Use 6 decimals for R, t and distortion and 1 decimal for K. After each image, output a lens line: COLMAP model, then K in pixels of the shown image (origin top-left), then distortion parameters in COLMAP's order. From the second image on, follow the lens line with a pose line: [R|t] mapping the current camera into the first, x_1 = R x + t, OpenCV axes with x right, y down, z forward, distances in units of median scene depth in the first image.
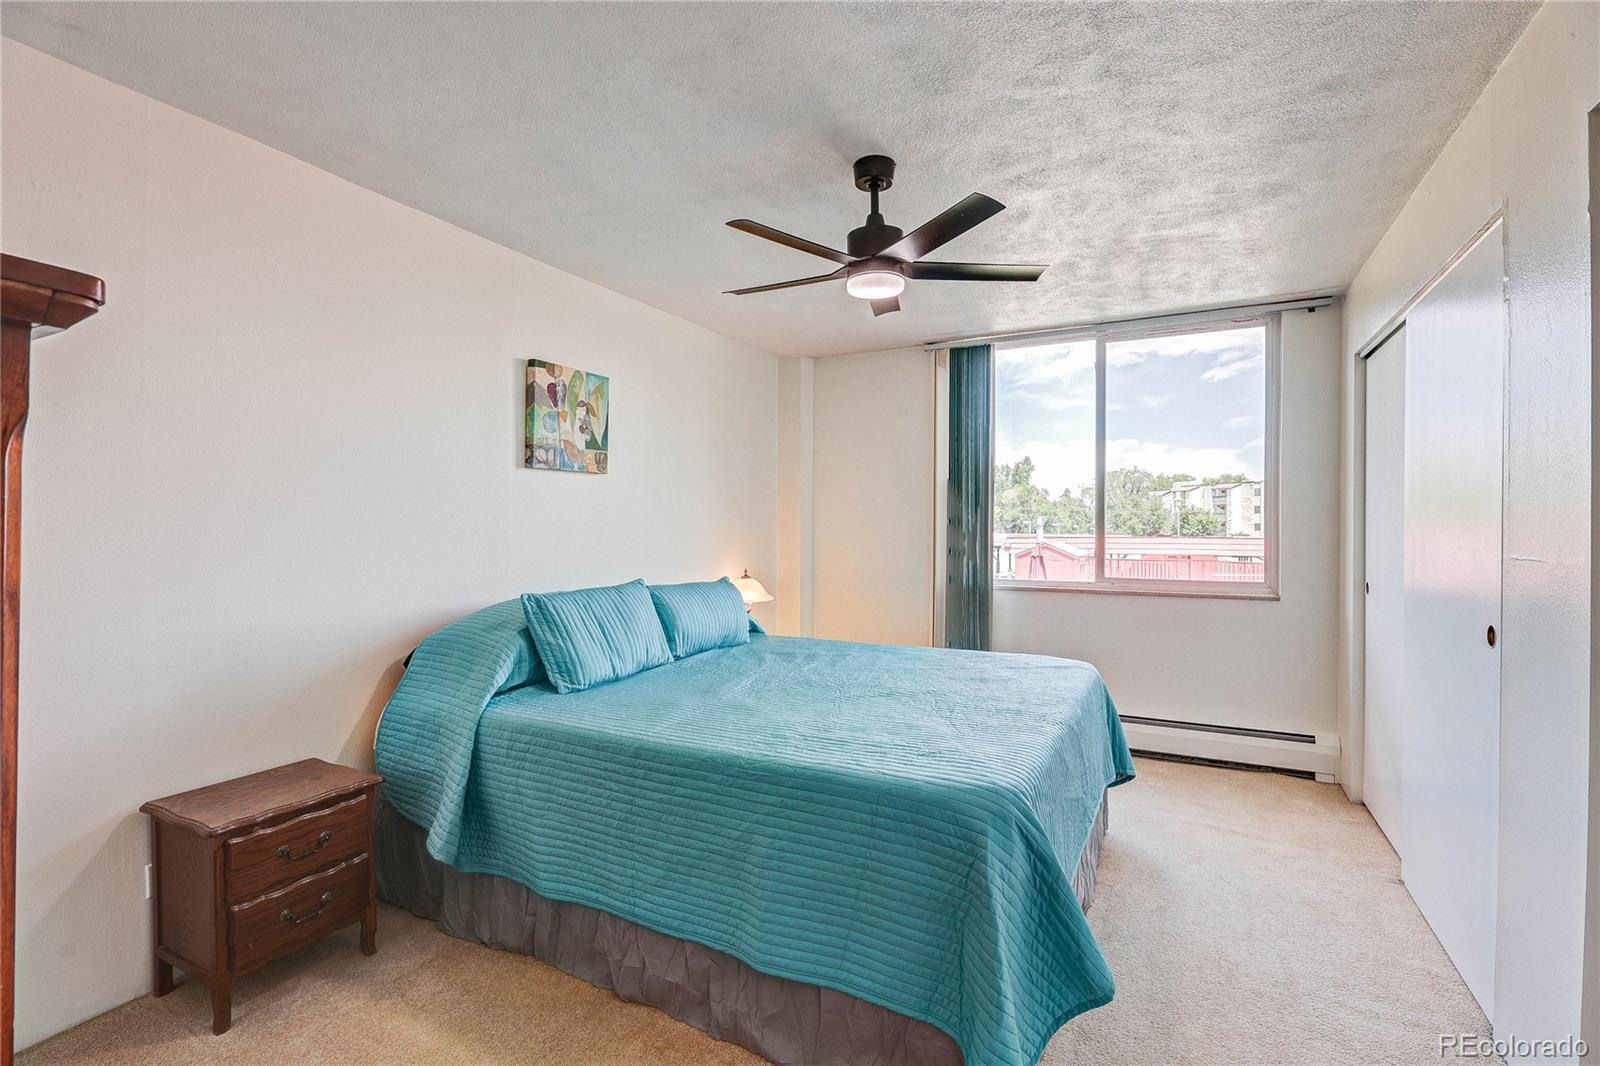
lens RADIAL K [[761.6, 0, 800.0], [0, 761.6, 533.0], [0, 0, 1]] dist [-0.001741, 0.000030]
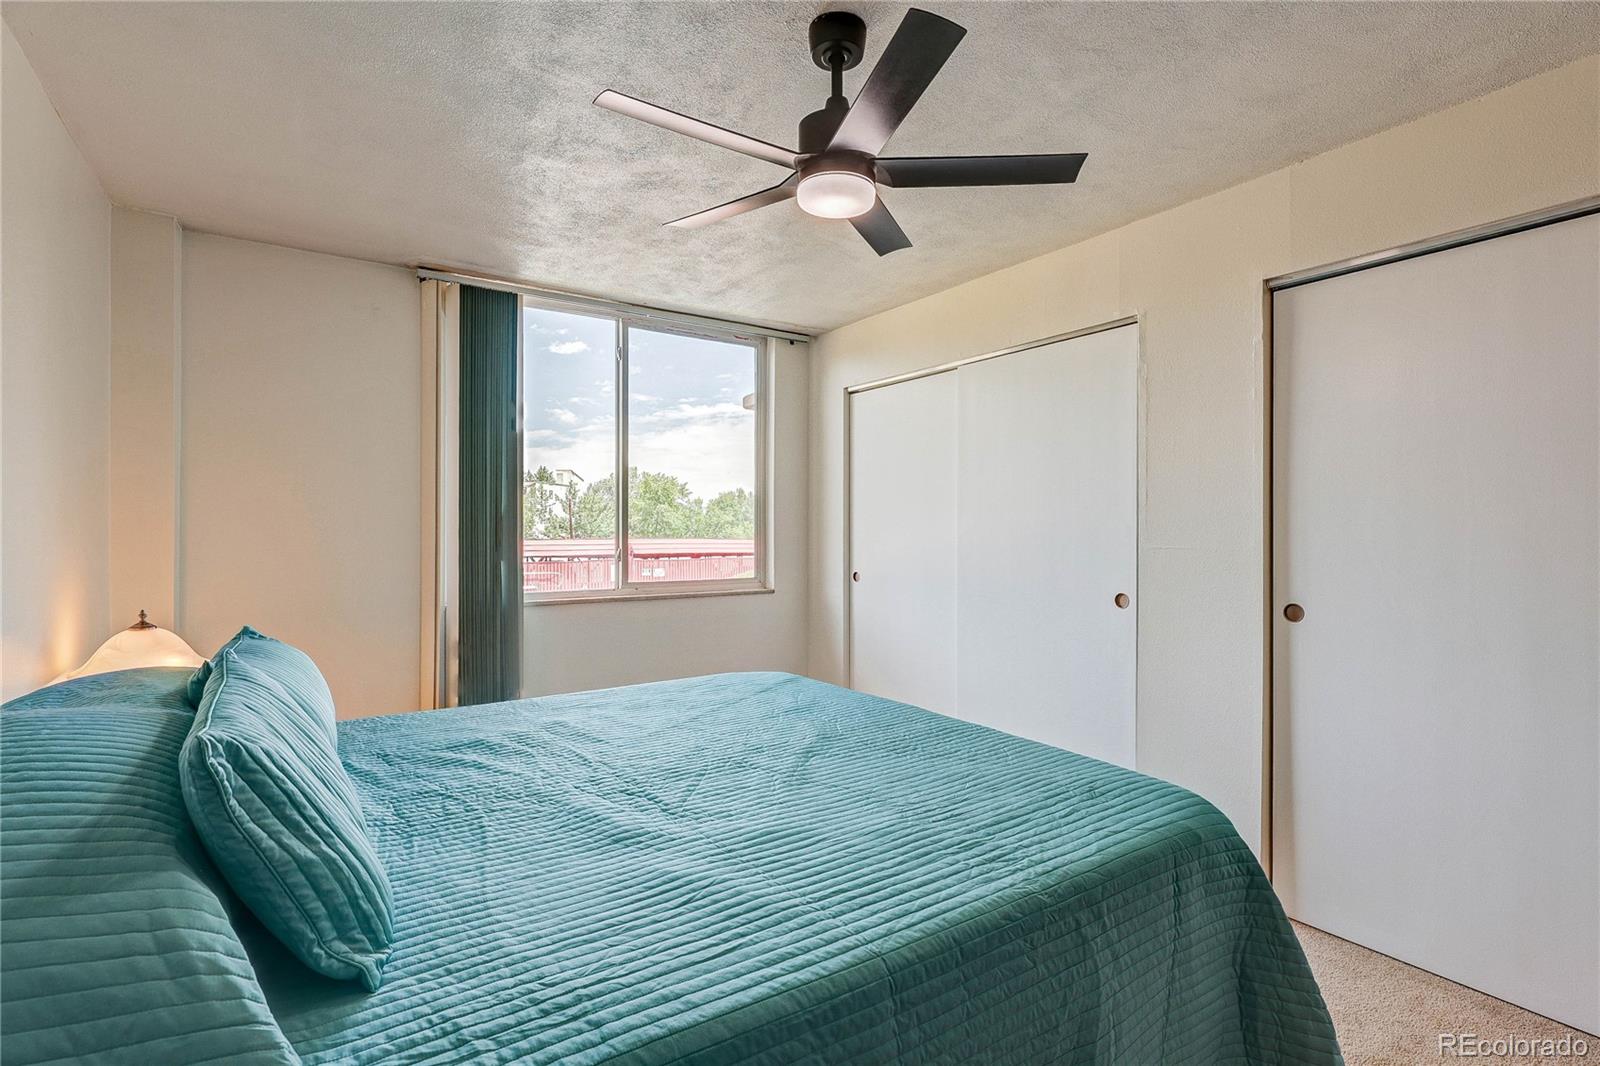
lens RADIAL K [[772.3, 0, 795.3], [0, 772.3, 528.2], [0, 0, 1]] dist [-0.001645, 0.000001]
pose [[0.454276, 0.001601, 0.890860, -0.554707], [0.004157, 0.999984, -0.003917, -0.004585], [-0.890852, 0.005483, 0.454261, 0.662491]]
